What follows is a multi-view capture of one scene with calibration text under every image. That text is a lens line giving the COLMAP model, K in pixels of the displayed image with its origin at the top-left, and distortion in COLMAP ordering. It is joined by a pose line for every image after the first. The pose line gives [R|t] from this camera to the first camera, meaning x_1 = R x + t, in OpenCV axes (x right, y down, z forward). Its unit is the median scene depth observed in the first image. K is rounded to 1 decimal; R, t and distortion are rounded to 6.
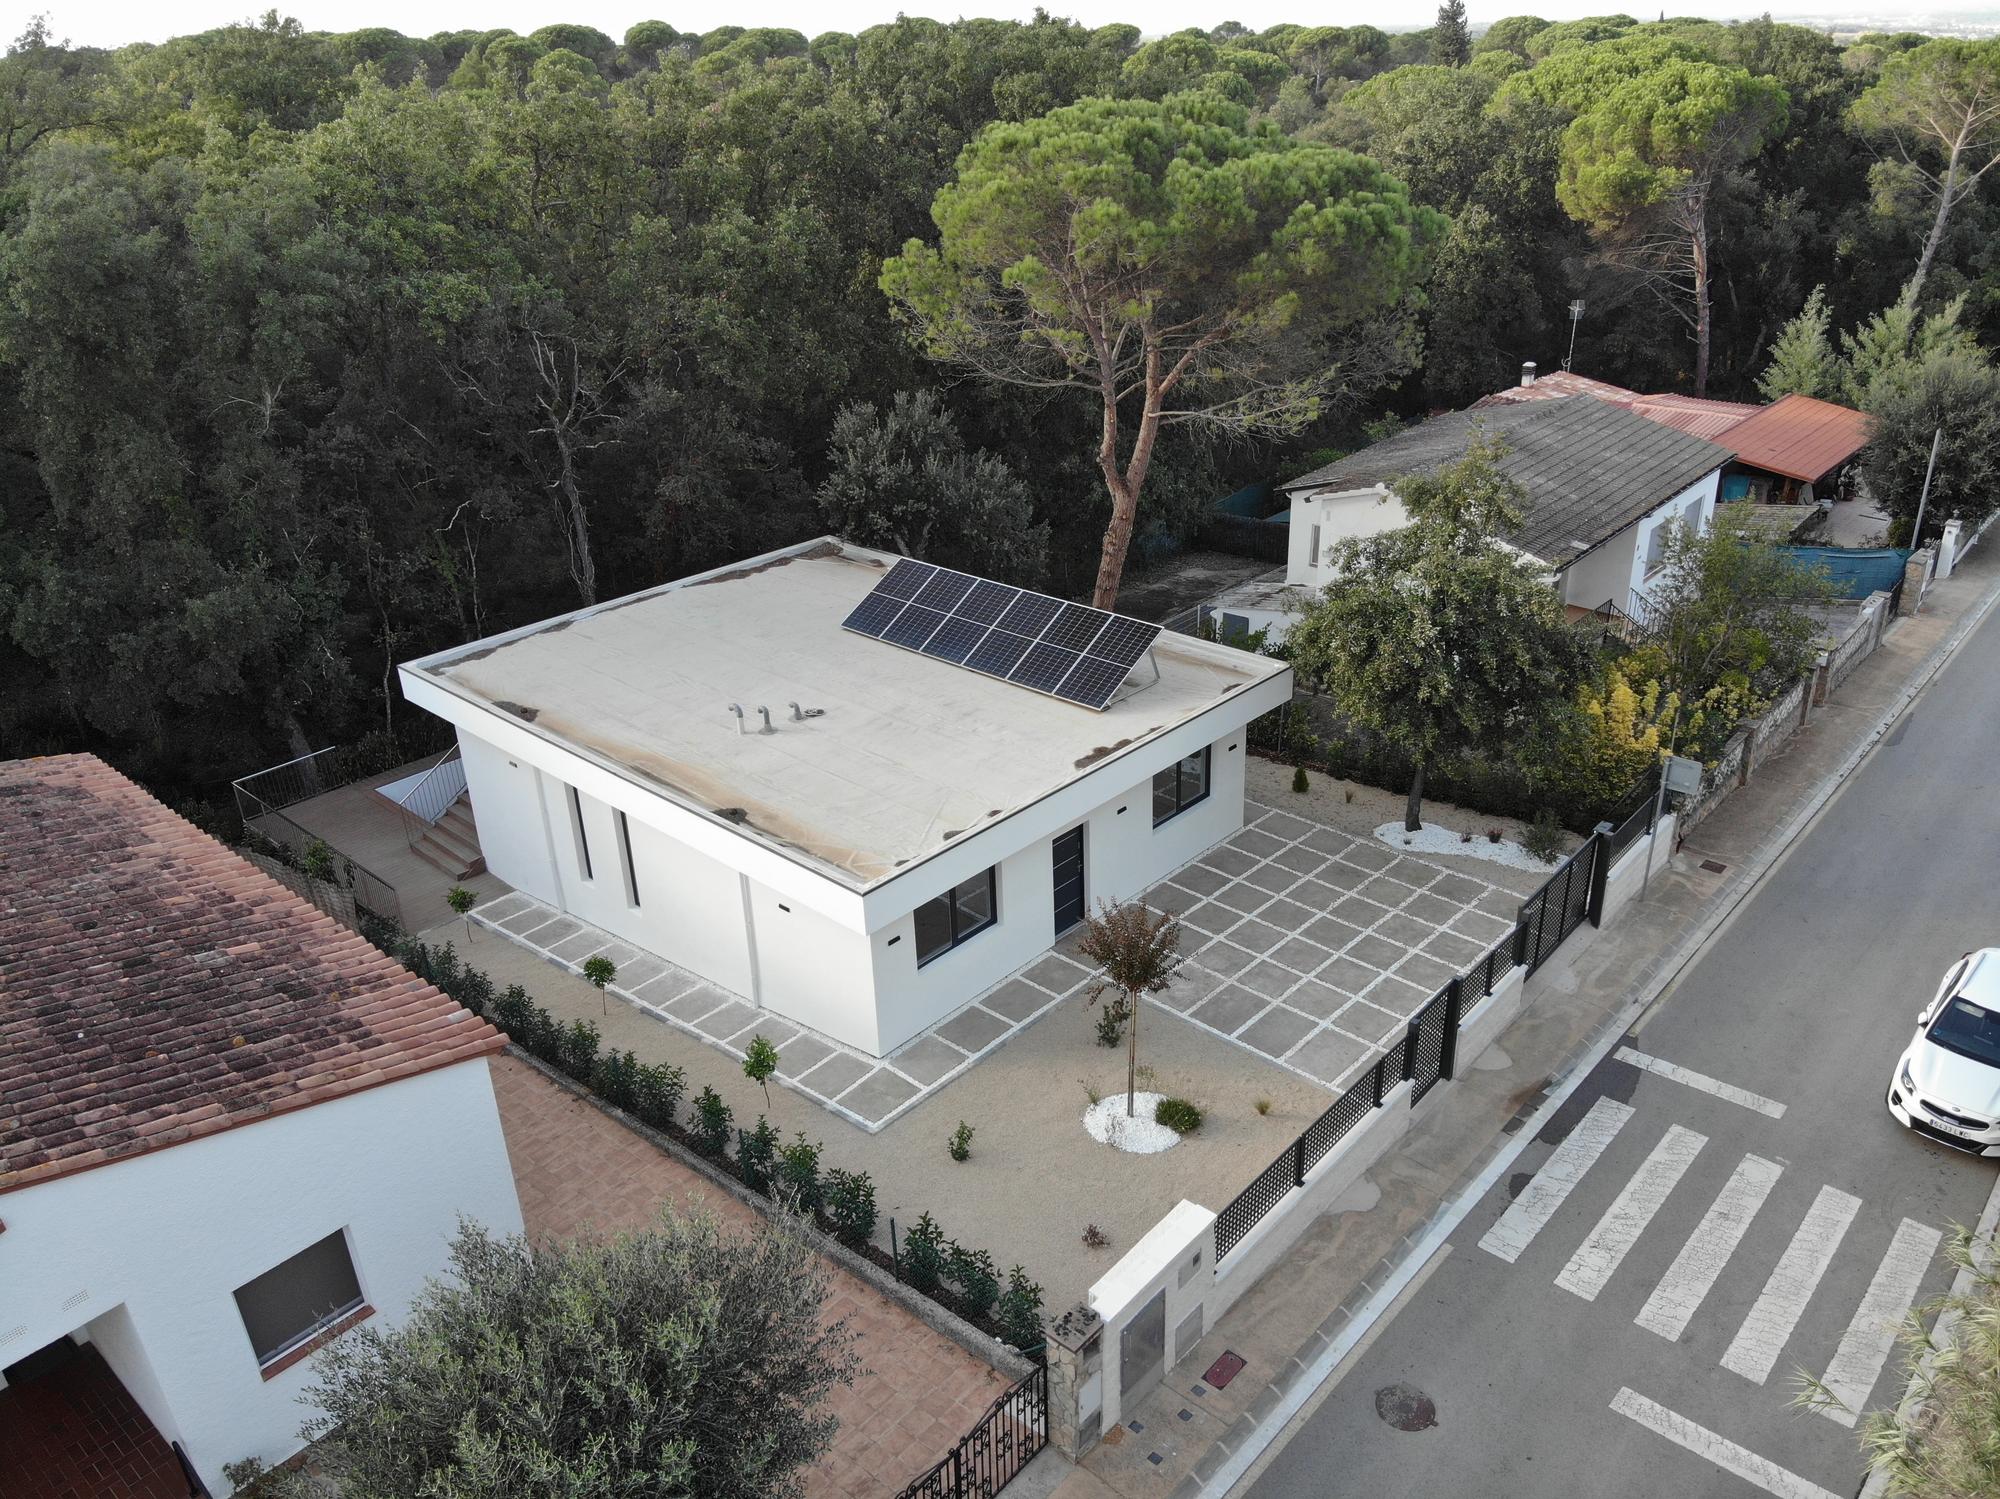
lens RADIAL K [[1464.2, 0, 1000.0], [0, 1464.2, 749.5], [0, 0, 1]] dist [0.112690, -0.213328]
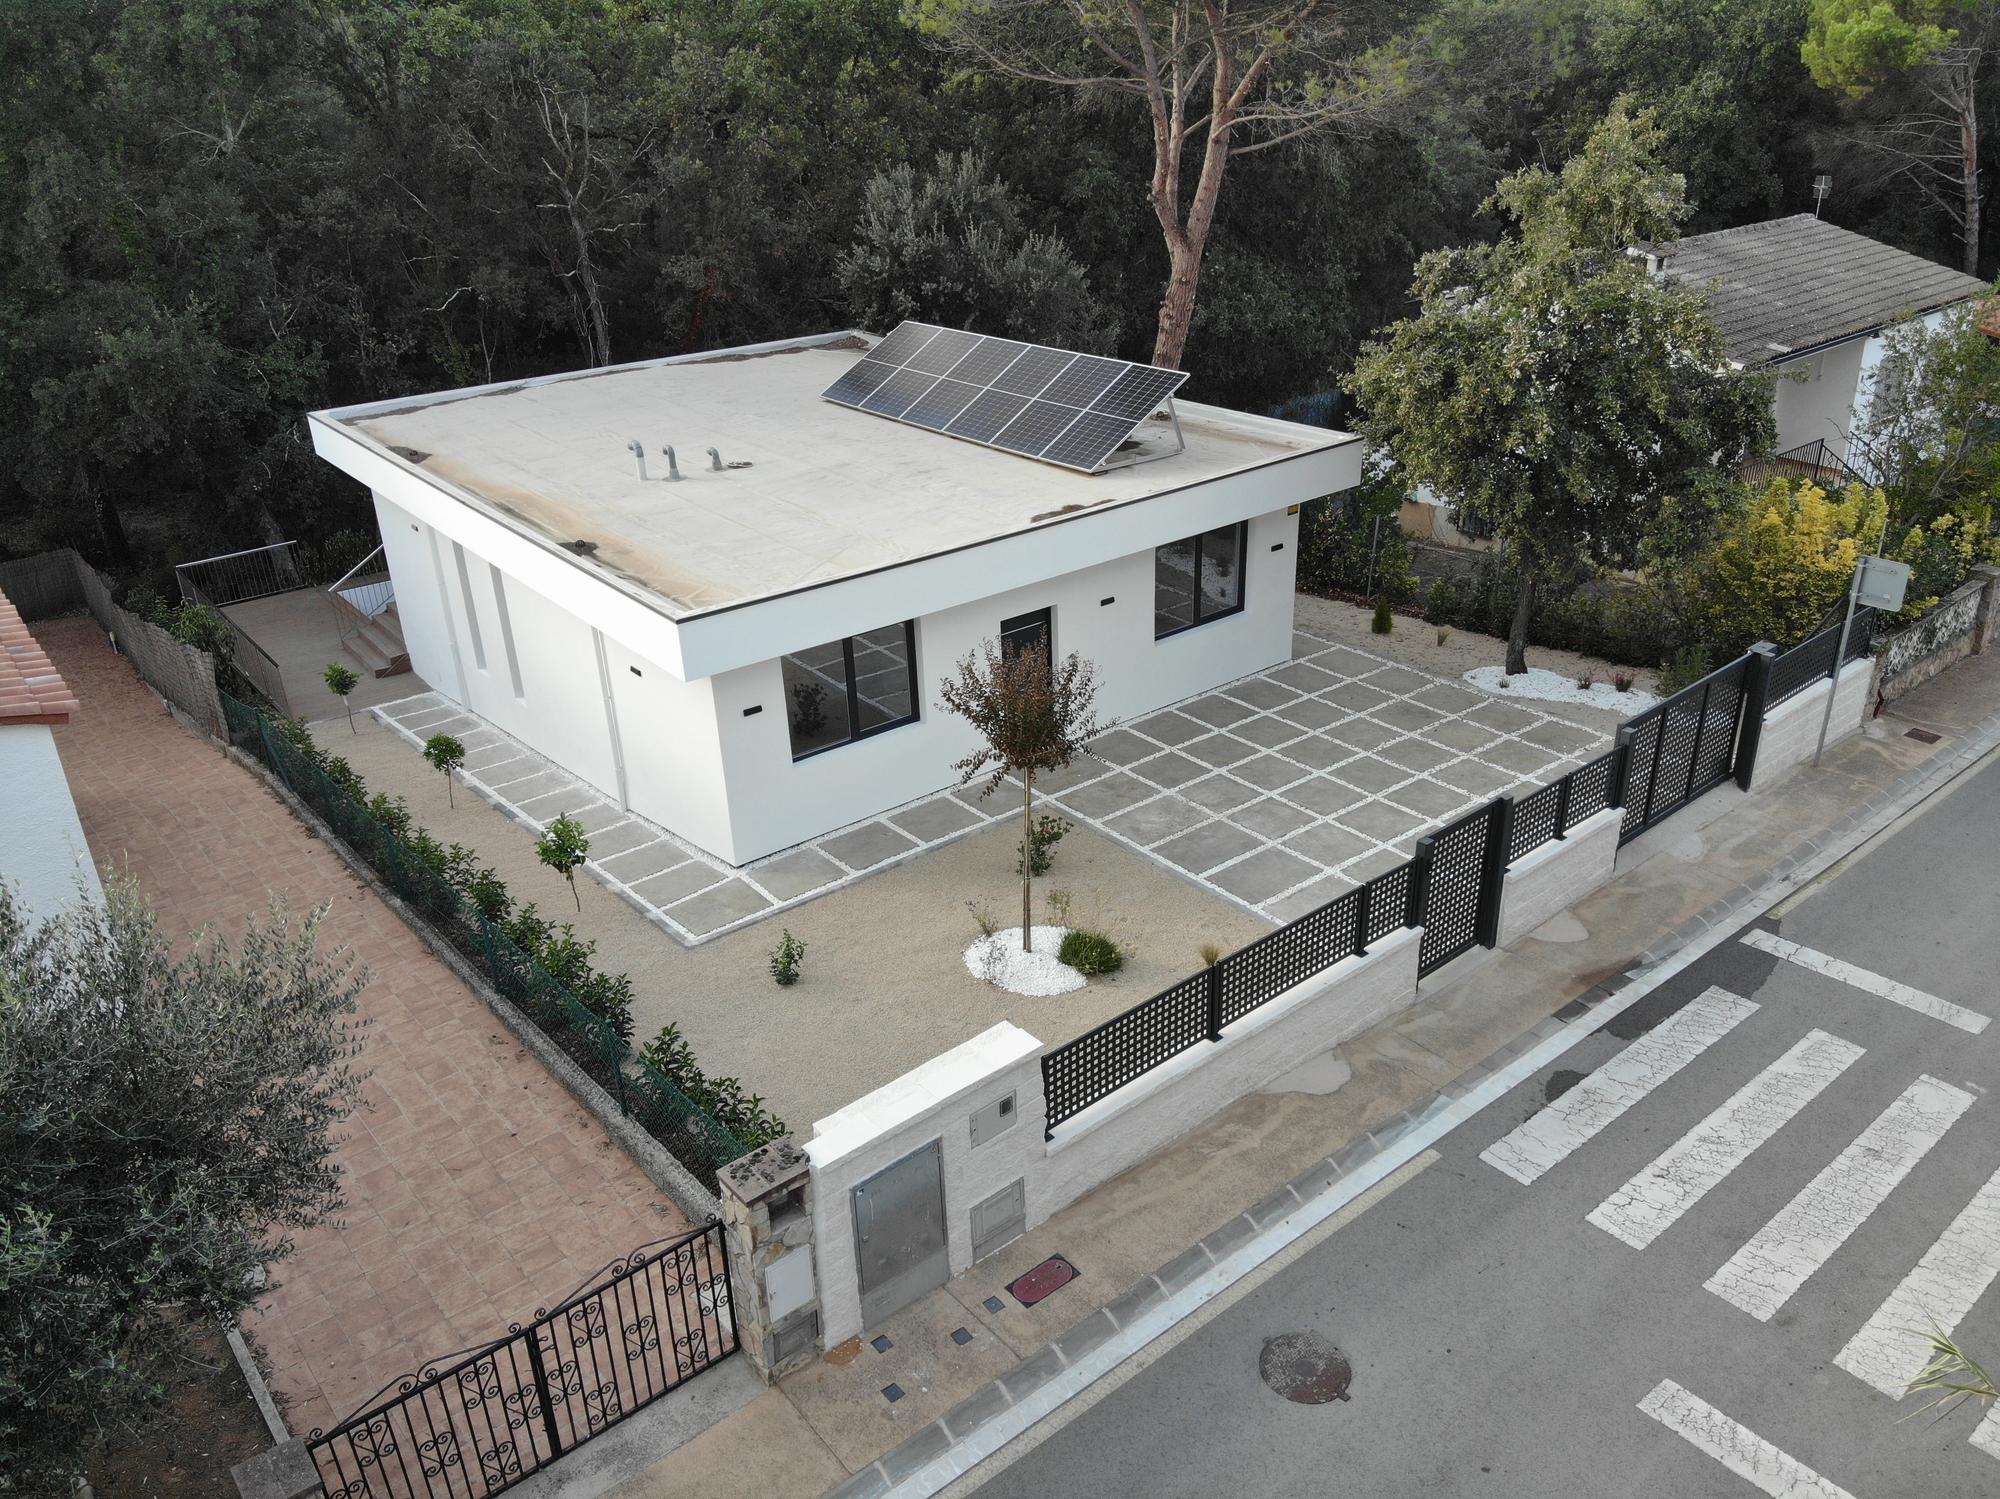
lens RADIAL K [[1464.2, 0, 1000.0], [0, 1464.2, 749.5], [0, 0, 1]] dist [0.112690, -0.213328]
pose [[0.988500, 0.066272, -0.135923, 0.151451], [-0.065460, 0.997801, 0.010436, 0.127807], [0.136316, -0.001418, 0.990664, 0.248676]]
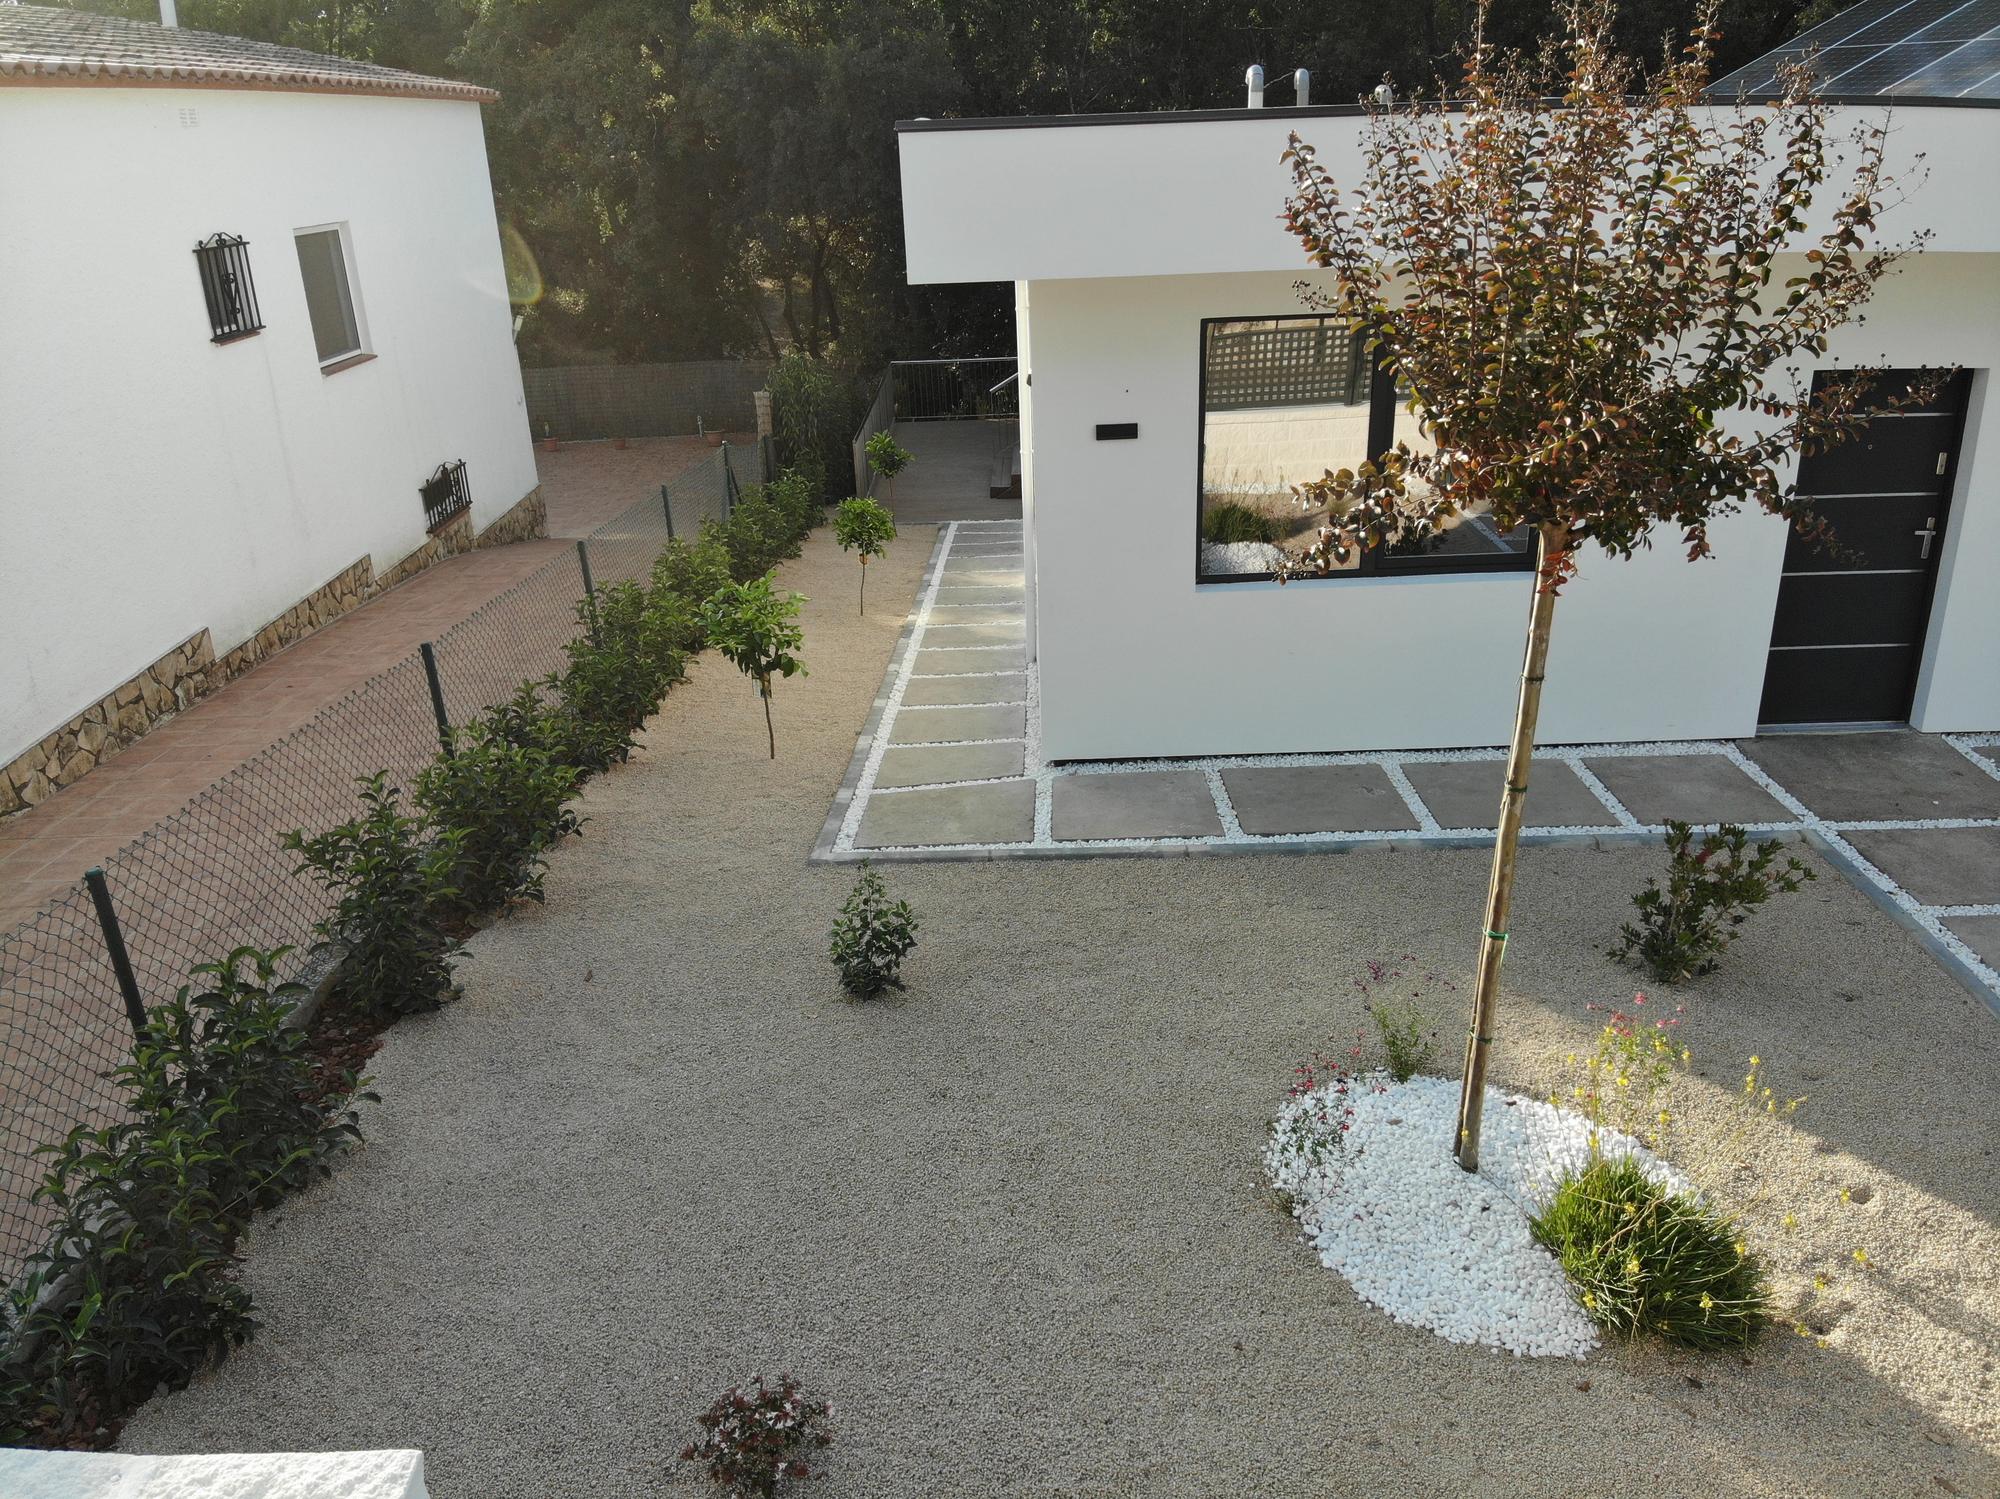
lens RADIAL K [[1464.2, 0, 1000.0], [0, 1464.2, 749.5], [0, 0, 1]] dist [0.112690, -0.213328]
pose [[0.681453, 0.294230, -0.670112, 0.160079], [-0.304056, 0.946686, 0.106465, 0.165492], [0.665711, 0.131201, 0.734585, 0.694669]]
